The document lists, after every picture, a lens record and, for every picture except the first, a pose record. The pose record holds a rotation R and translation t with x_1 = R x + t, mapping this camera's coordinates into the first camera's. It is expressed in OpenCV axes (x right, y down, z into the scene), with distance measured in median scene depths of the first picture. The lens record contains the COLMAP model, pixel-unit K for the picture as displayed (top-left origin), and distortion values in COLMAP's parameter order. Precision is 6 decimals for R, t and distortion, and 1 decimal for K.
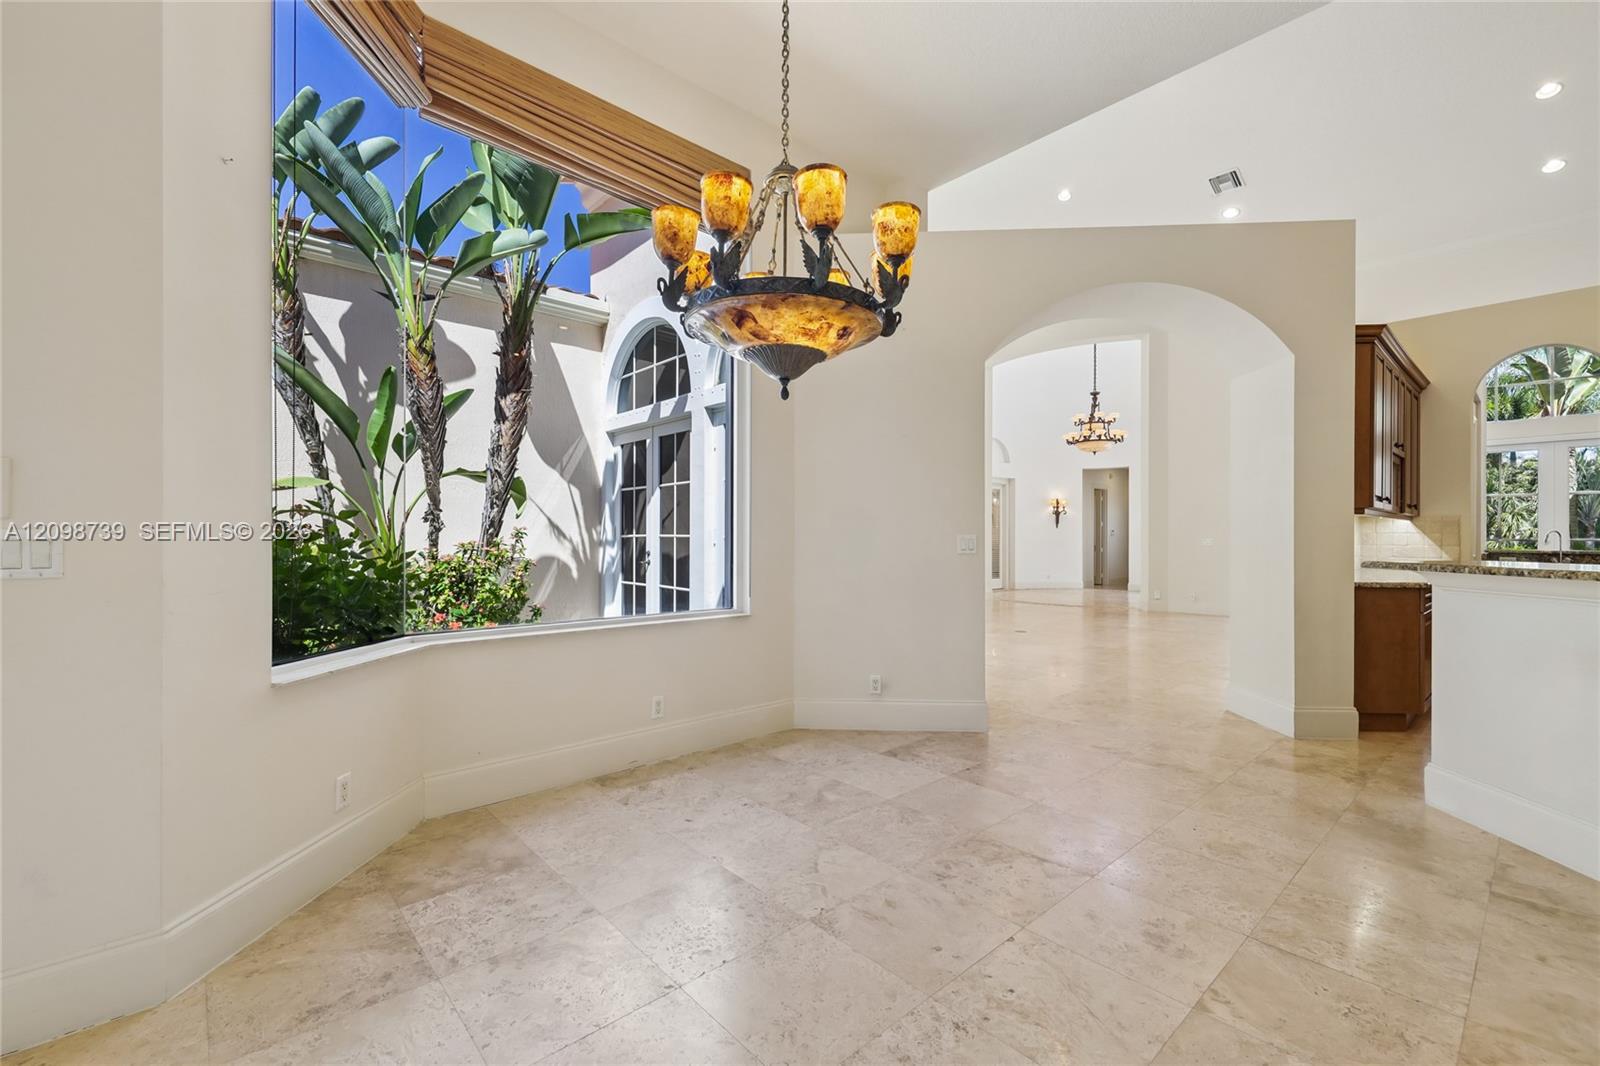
lens RADIAL K [[681.5, 0, 800.0], [0, 681.5, 533.0], [0, 0, 1]] dist [0.015503, -0.000045]
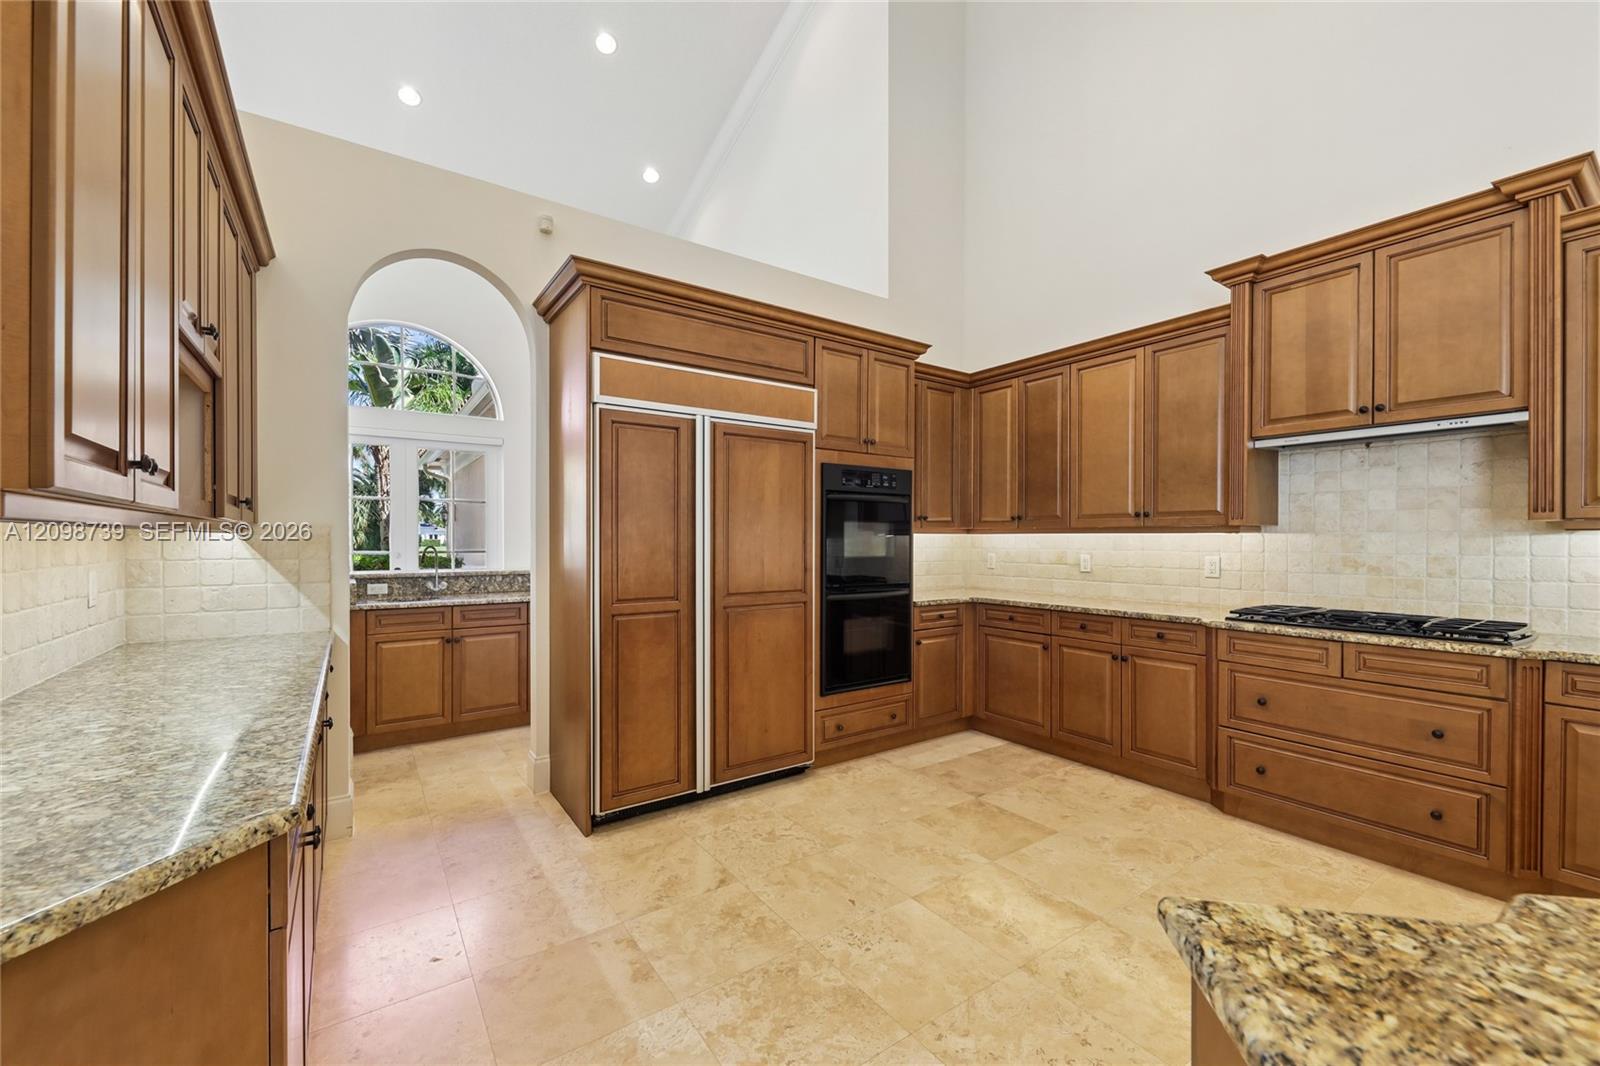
lens RADIAL K [[636.5, 0, 794.7], [0, 636.5, 543.7], [0, 0, 1]] dist [0.013012, -0.007017]
pose [[0.138139, -0.009345, 0.990369, 0.549154], [-0.008311, 0.999909, 0.010594, -0.020089], [-0.990378, -0.009695, 0.138049, 0.613507]]
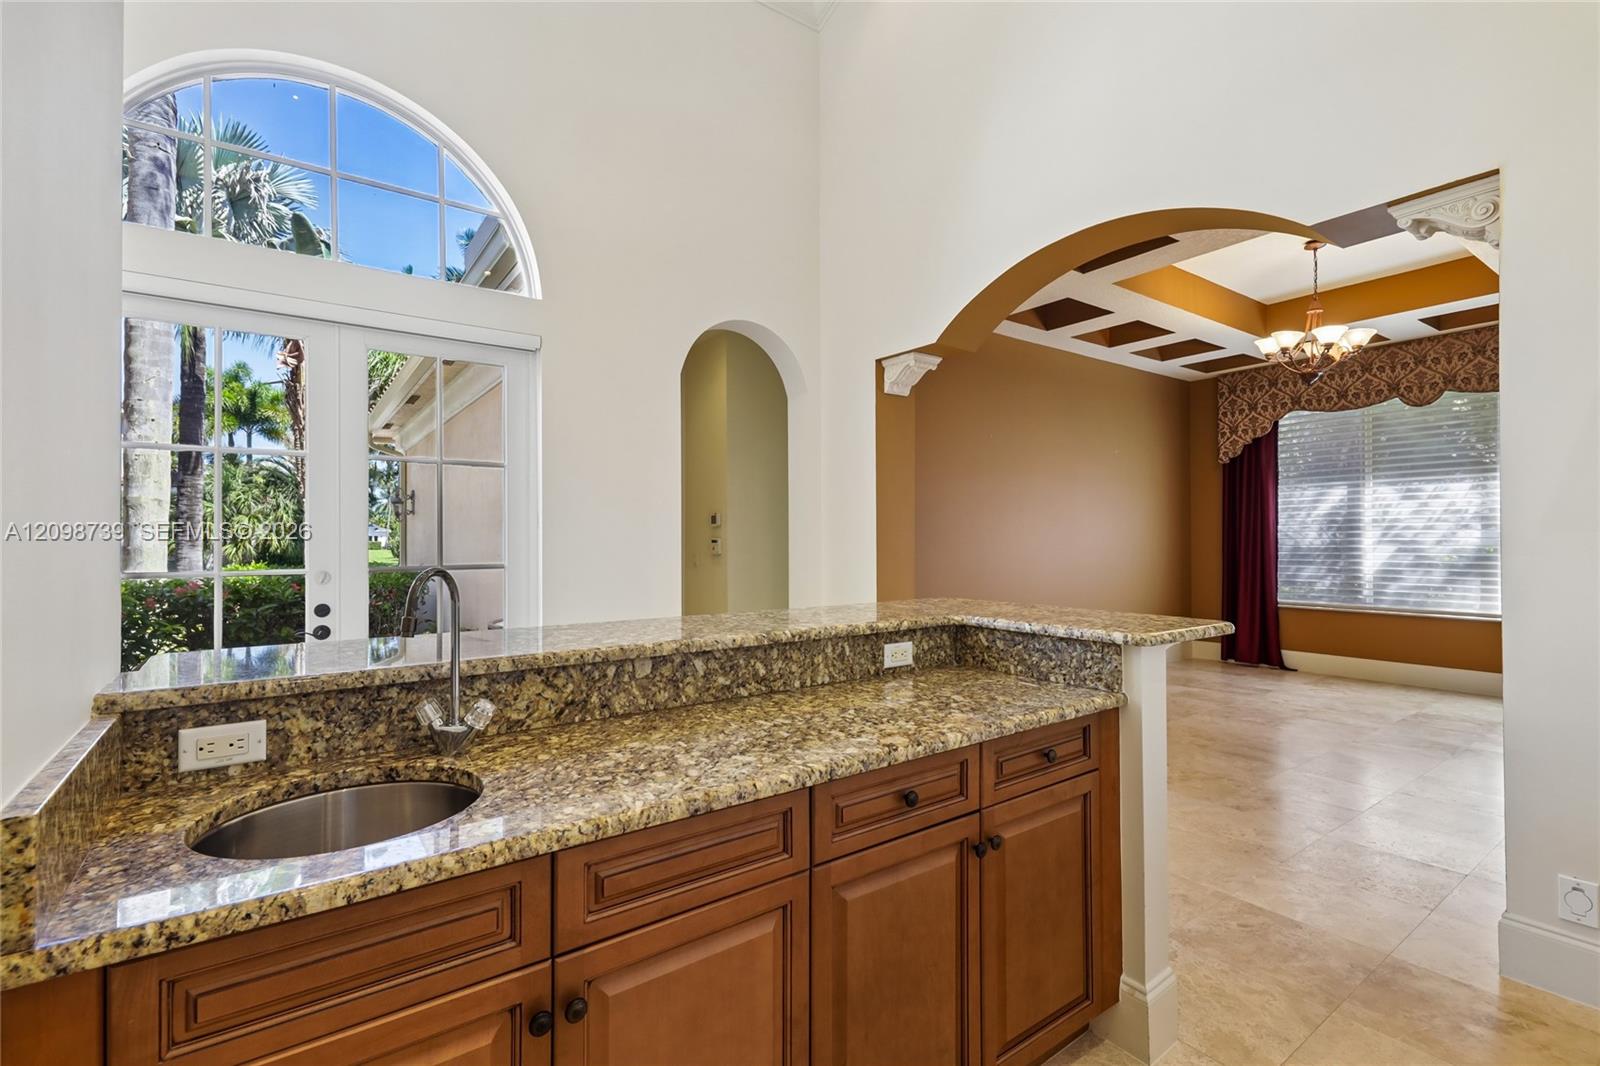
lens RADIAL K [[713.7, 0, 803.2], [0, 713.7, 541.1], [0, 0, 1]] dist [0.017386, 0.000138]
pose [[0.114901, -0.005719, 0.993360, 1.092503], [-0.004058, 0.999972, 0.006226, -0.016988], [-0.993369, -0.004746, 0.114875, 1.056816]]
